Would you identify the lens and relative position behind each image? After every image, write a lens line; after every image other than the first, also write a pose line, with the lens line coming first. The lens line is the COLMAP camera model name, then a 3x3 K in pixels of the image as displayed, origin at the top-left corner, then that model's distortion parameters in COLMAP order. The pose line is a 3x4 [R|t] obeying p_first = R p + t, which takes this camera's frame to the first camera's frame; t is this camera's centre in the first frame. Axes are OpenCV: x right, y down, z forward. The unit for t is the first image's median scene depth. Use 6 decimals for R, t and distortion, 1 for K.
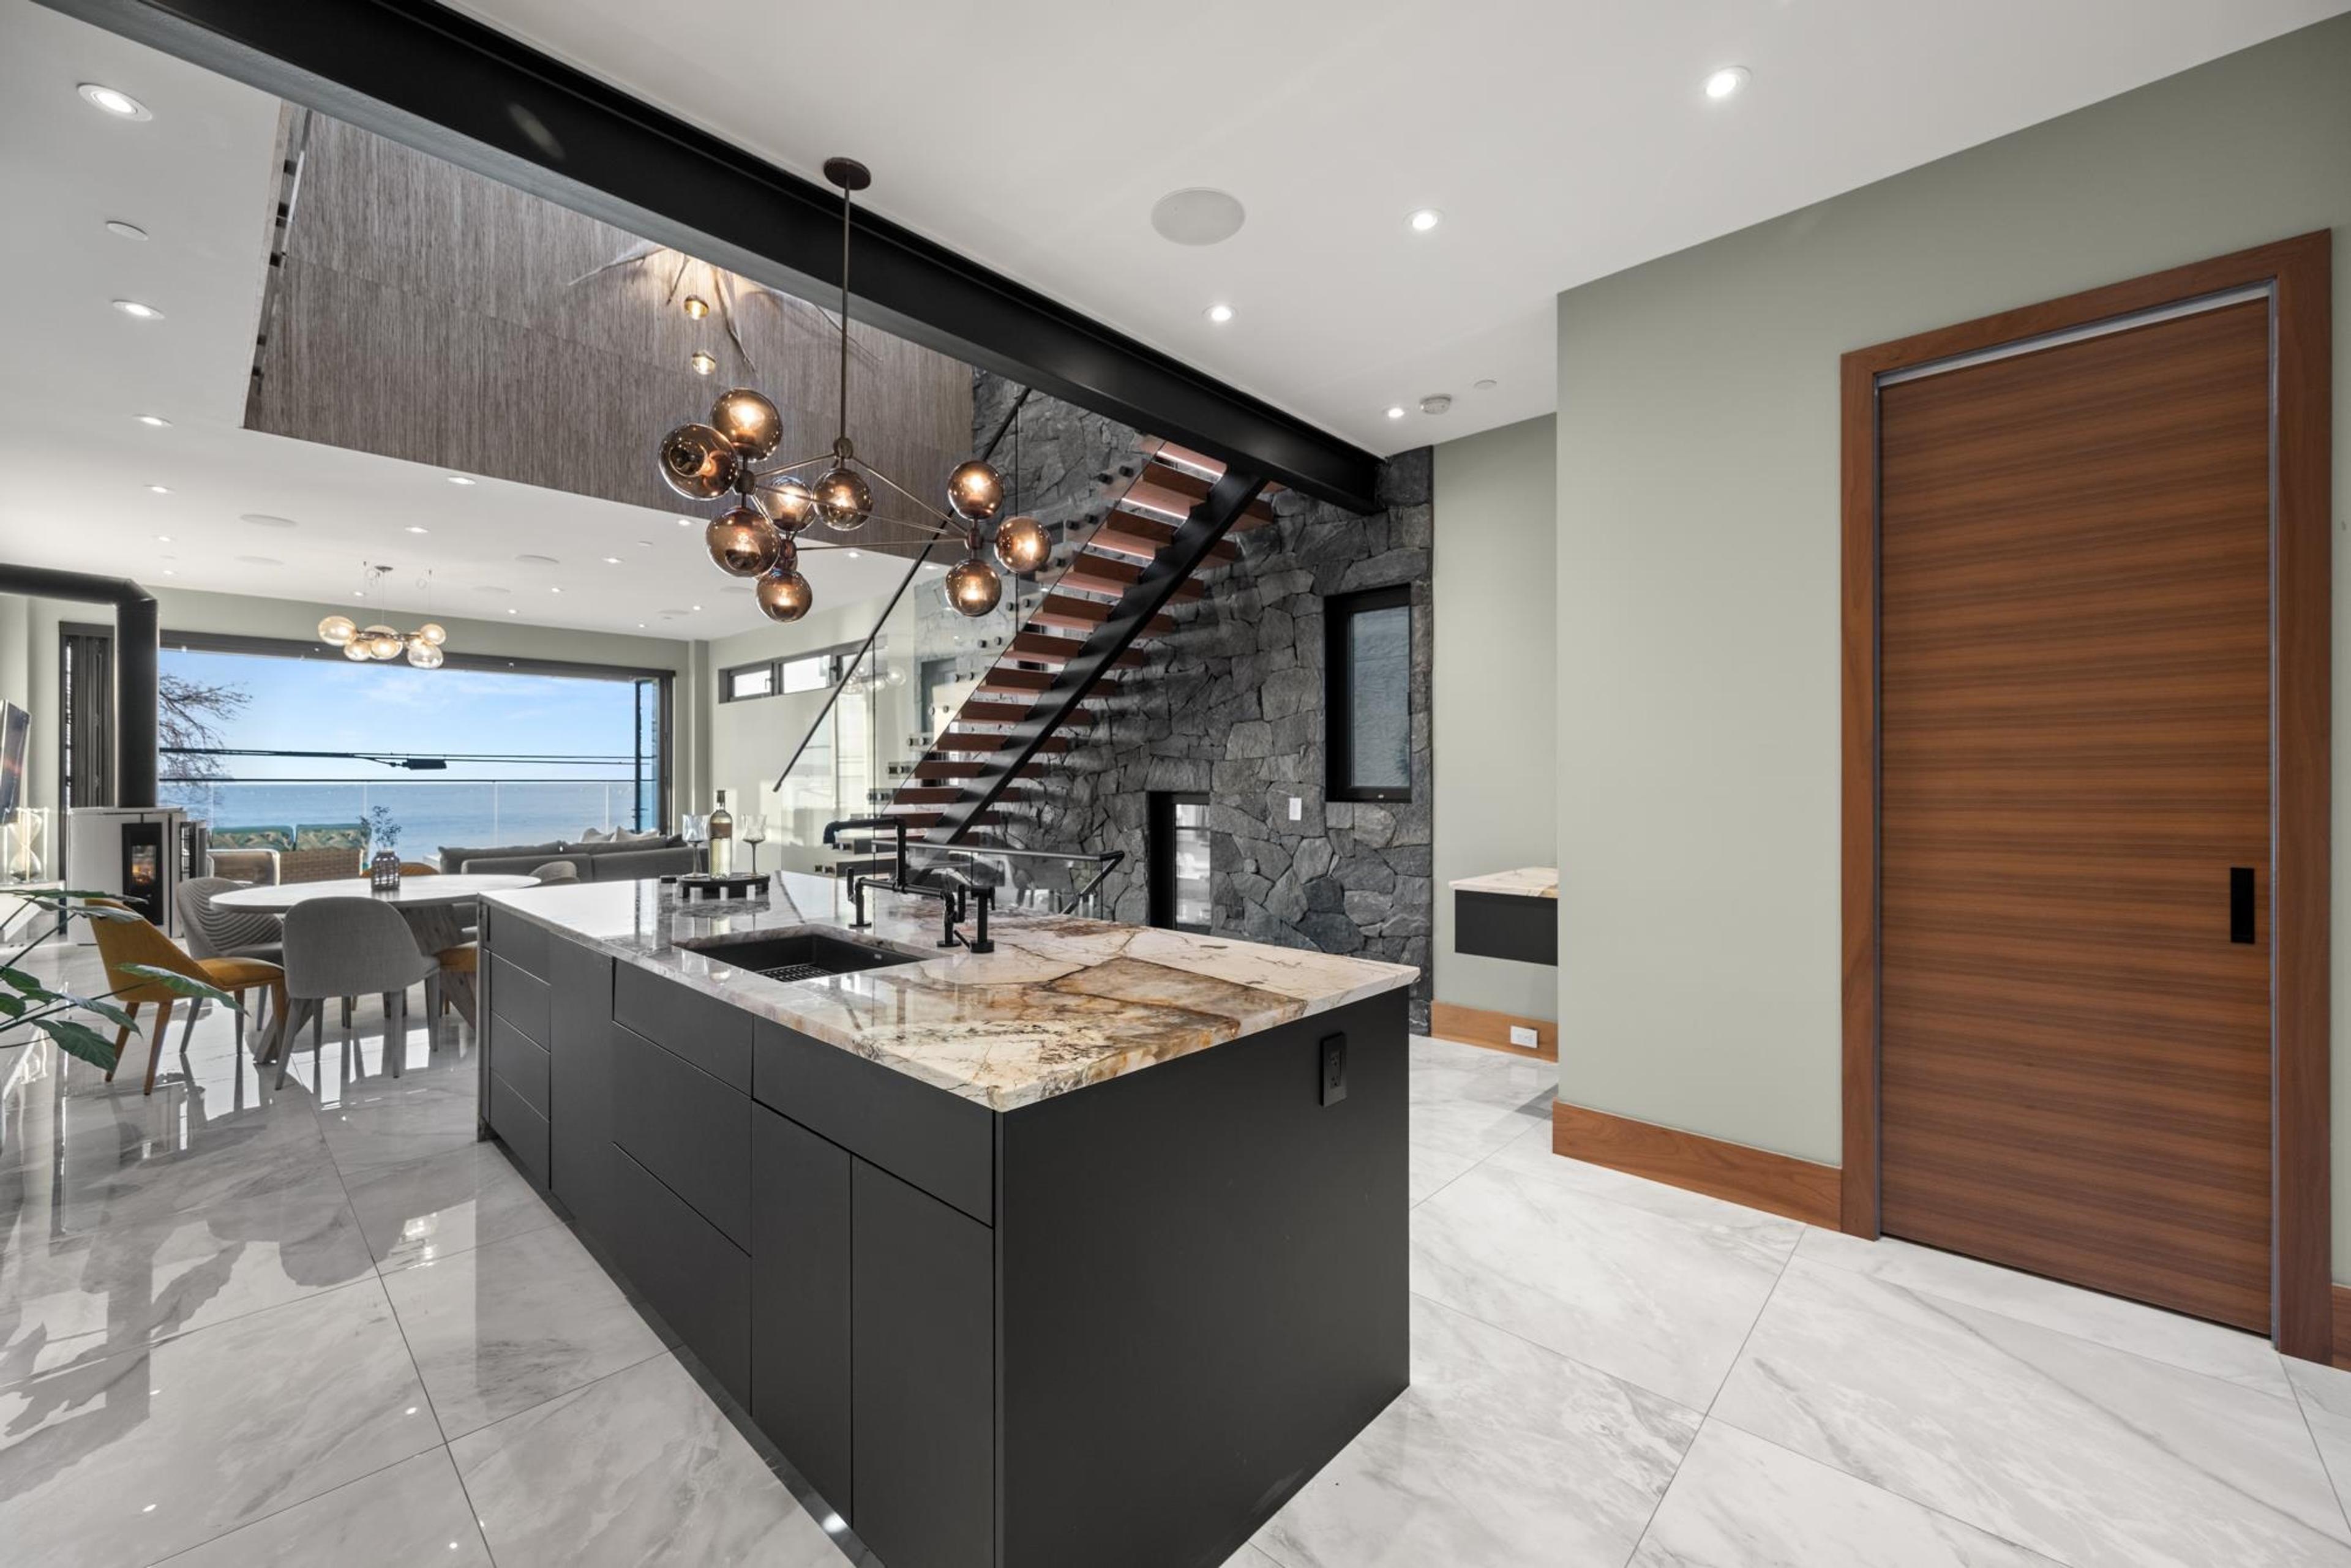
lens RADIAL K [[927.8, 0, 1168.0], [0, 927.8, 779.3], [0, 0, 1]] dist [-0.000910, -0.000199]
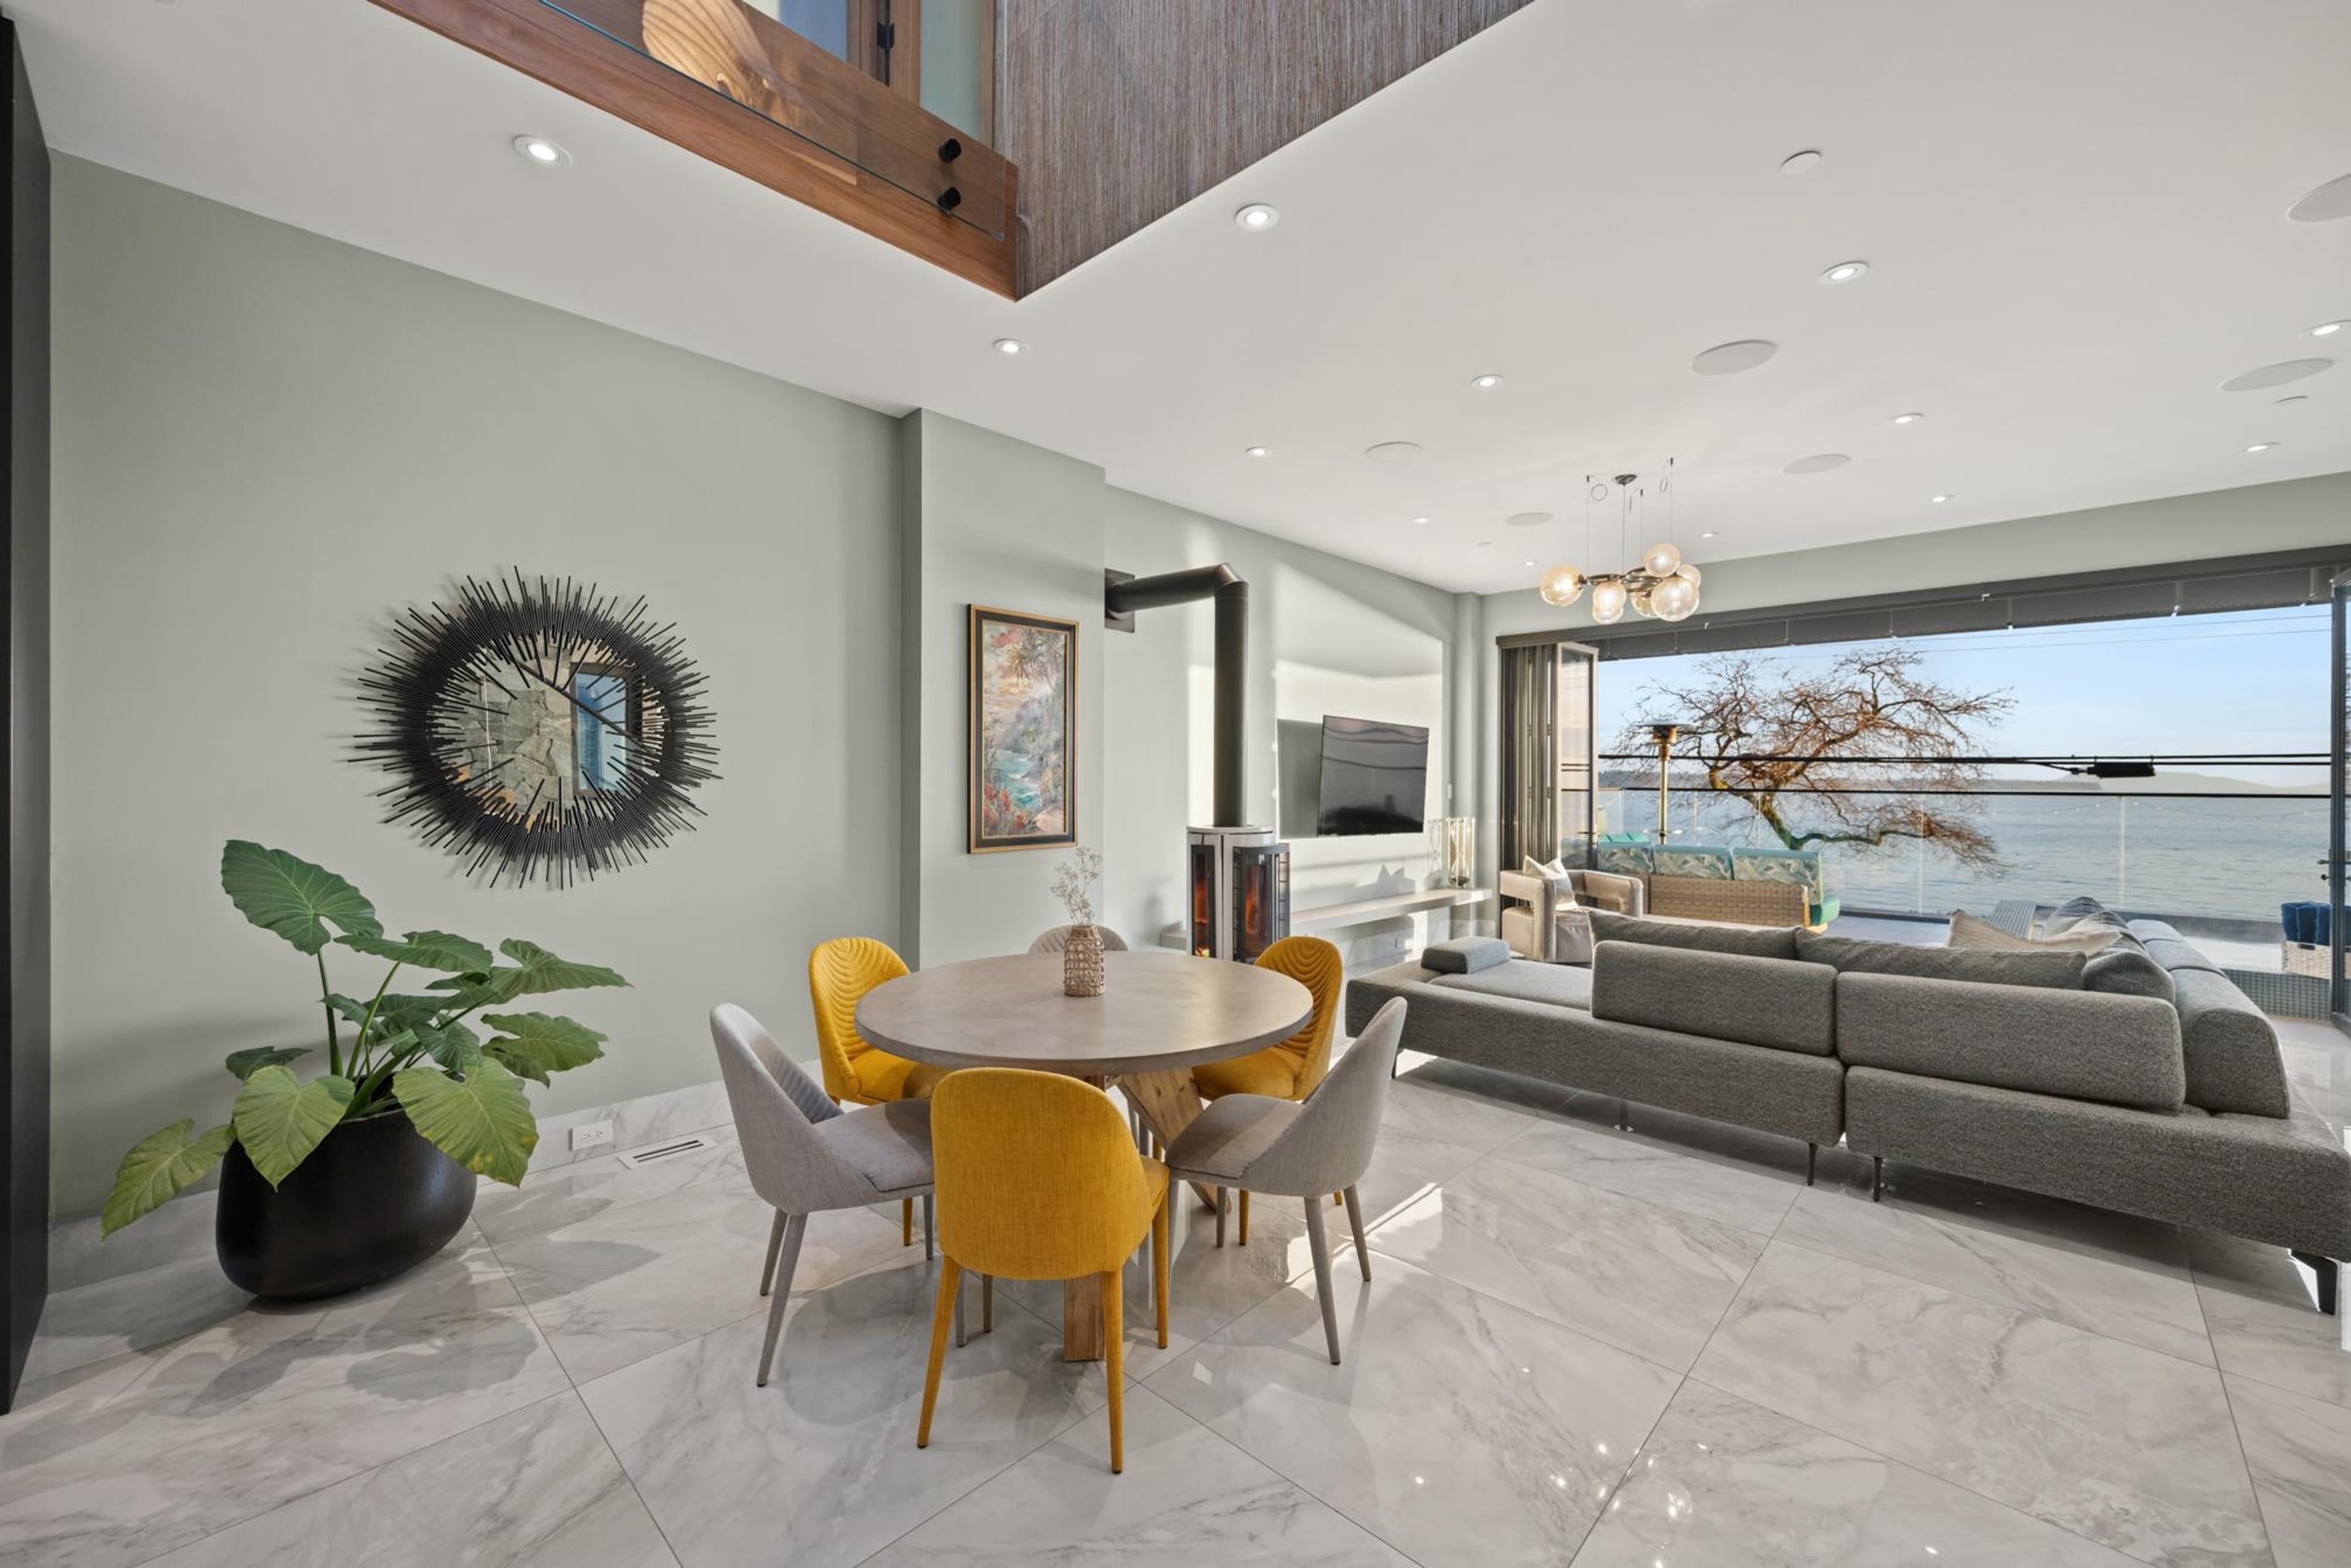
lens RADIAL K [[927.8, 0, 1176.5], [0, 927.8, 780.4], [0, 0, 1]] dist [-0.000910, -0.000199]
pose [[-0.001102, -0.003210, -0.999994, -0.233986], [-0.004089, 0.999987, -0.003205, -0.008431], [0.999991, 0.004085, -0.001115, 0.897858]]
